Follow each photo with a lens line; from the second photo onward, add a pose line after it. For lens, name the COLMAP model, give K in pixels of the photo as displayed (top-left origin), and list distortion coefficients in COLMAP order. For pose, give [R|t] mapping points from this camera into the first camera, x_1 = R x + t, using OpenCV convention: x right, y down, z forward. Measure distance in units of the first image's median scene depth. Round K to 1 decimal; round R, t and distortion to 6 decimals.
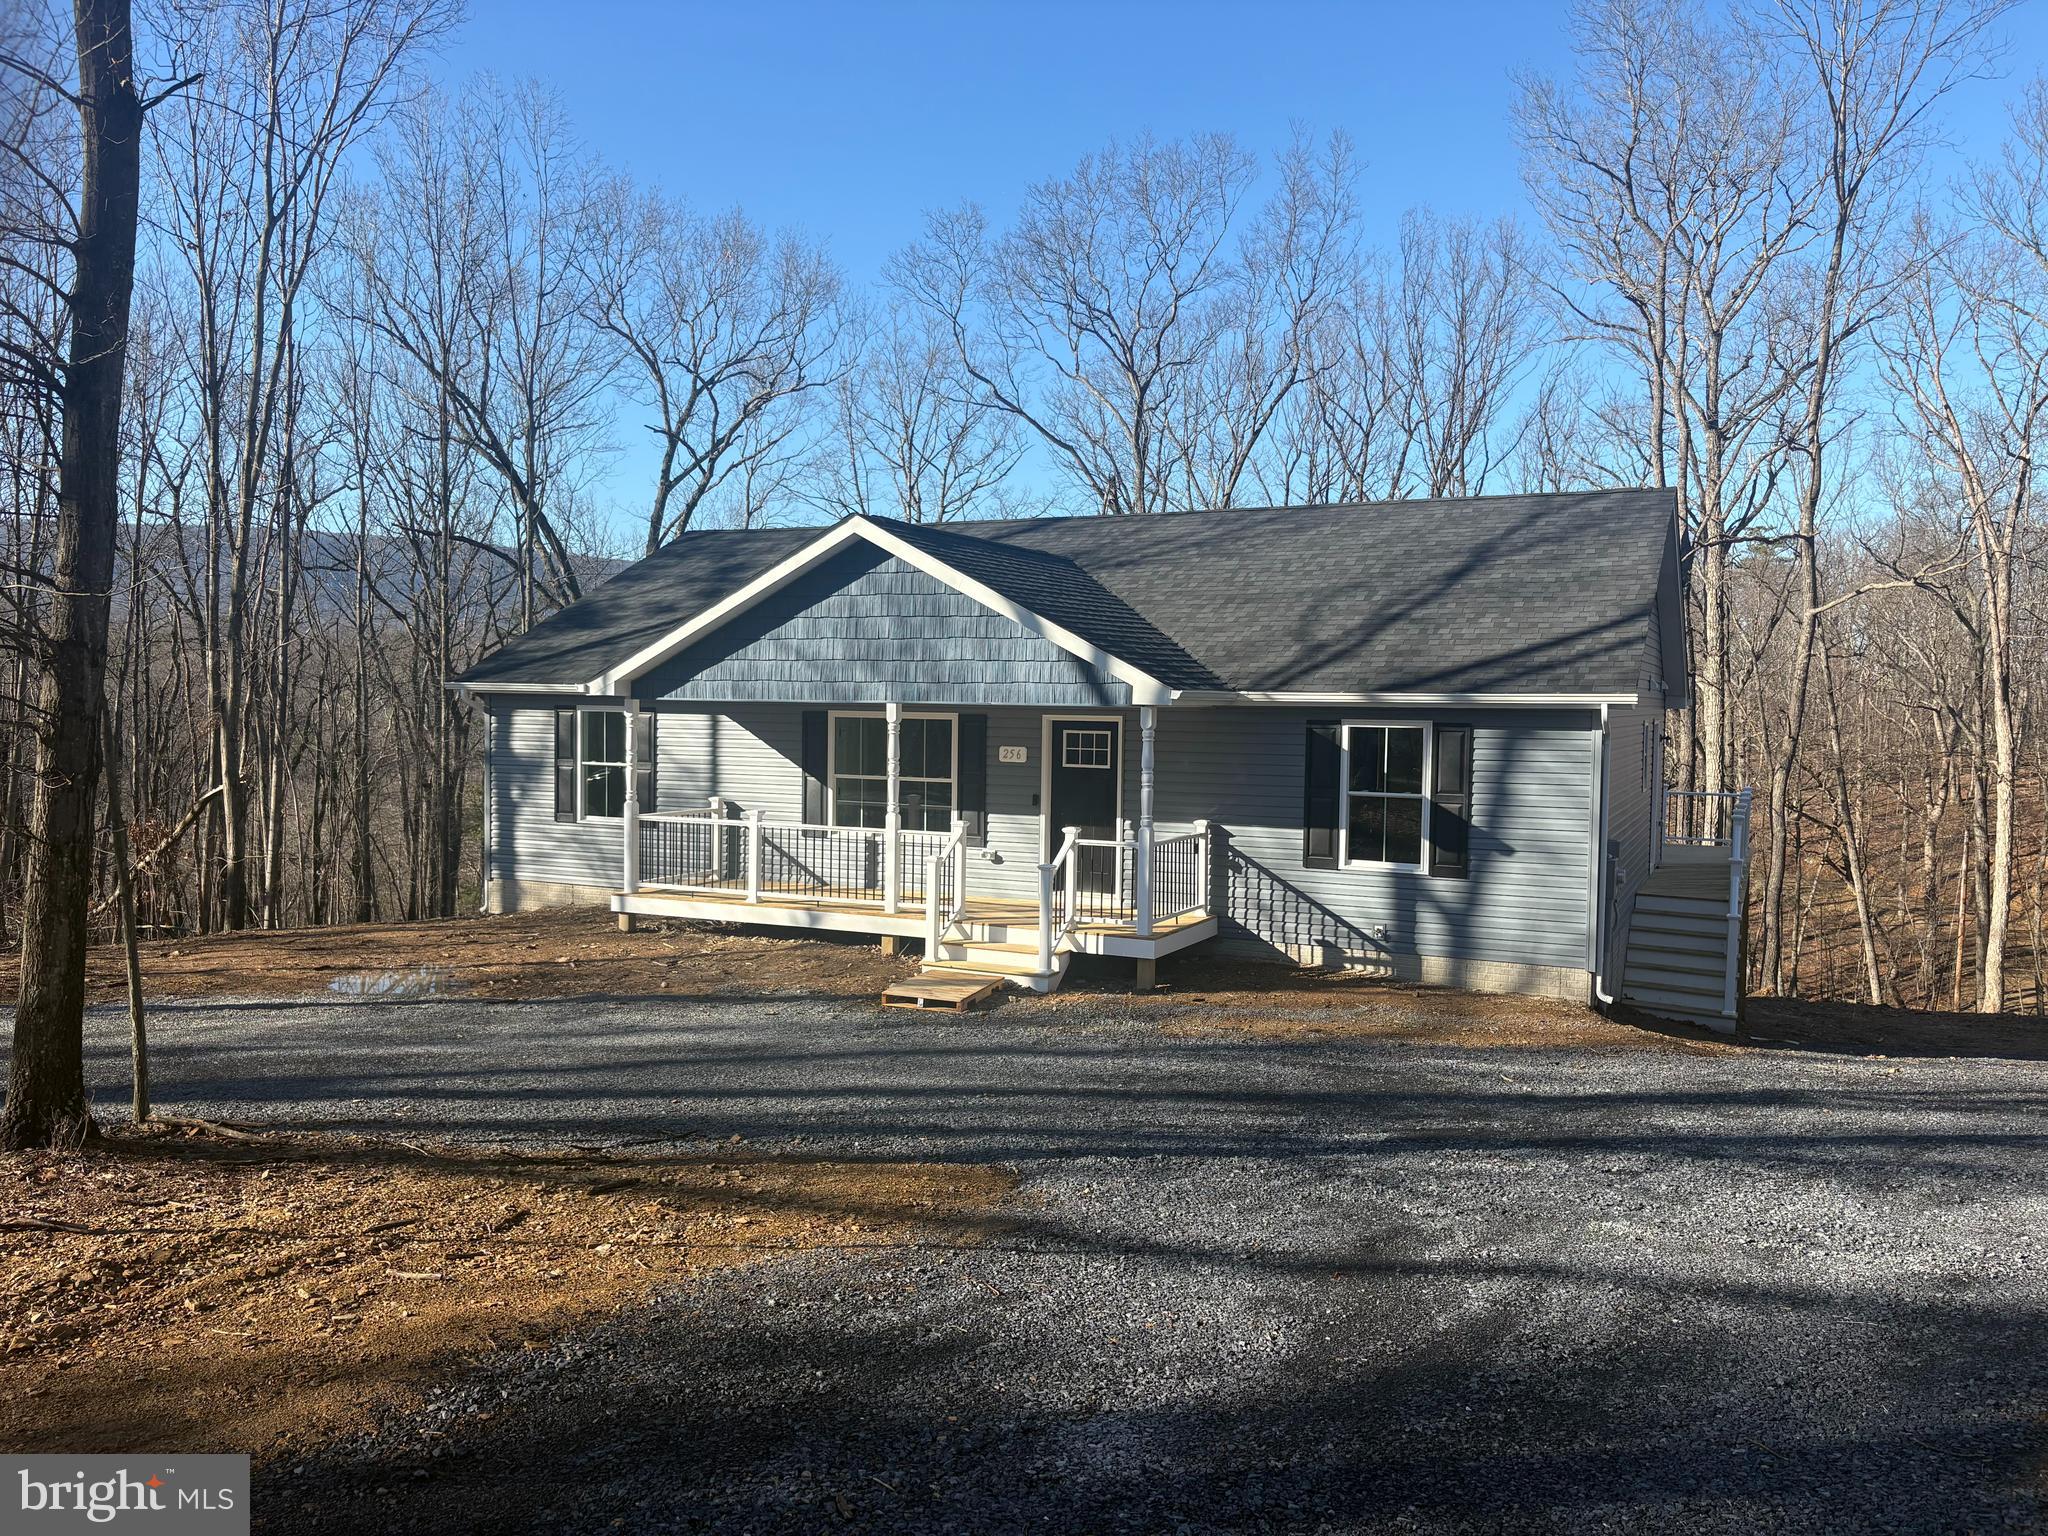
lens RADIAL K [[1541.9, 0, 1020.8], [0, 1541.9, 762.2], [0, 0, 1]] dist [0.049267, -0.050297]
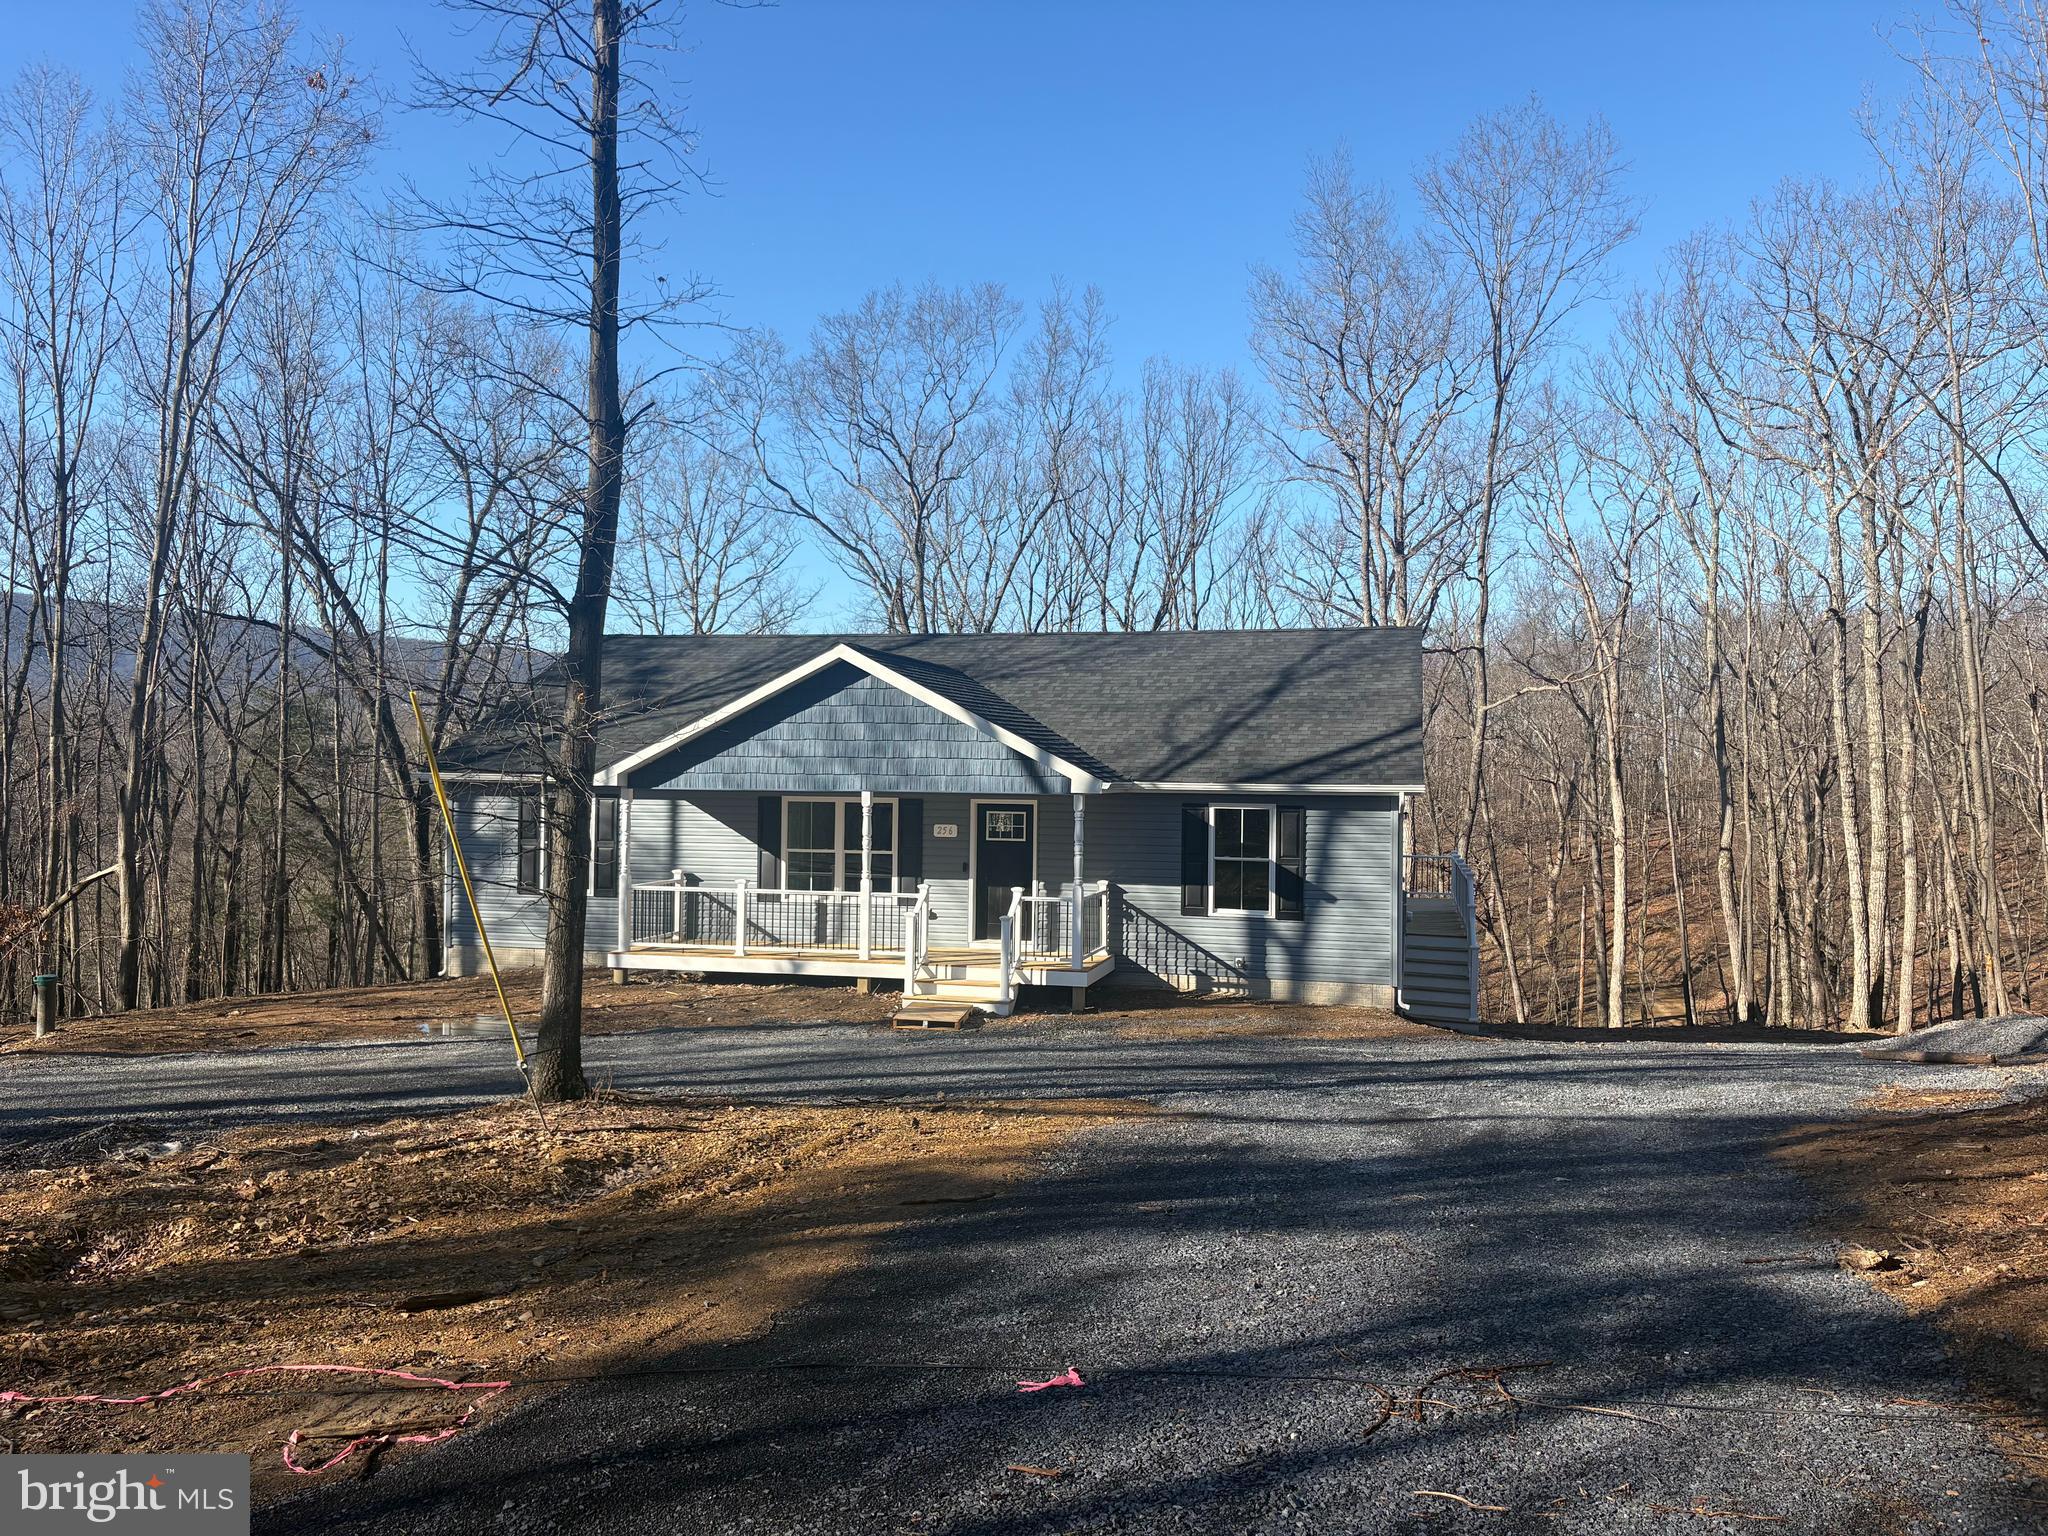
lens RADIAL K [[1546.4, 0, 1032.0], [0, 1546.4, 758.1], [0, 0, 1]] dist [0.047077, -0.004862]
pose [[0.976856, 0.000324, 0.213898, -0.211479], [0.009987, 0.998839, -0.047124, -0.004623], [-0.213665, 0.048169, 0.975719, -0.251690]]
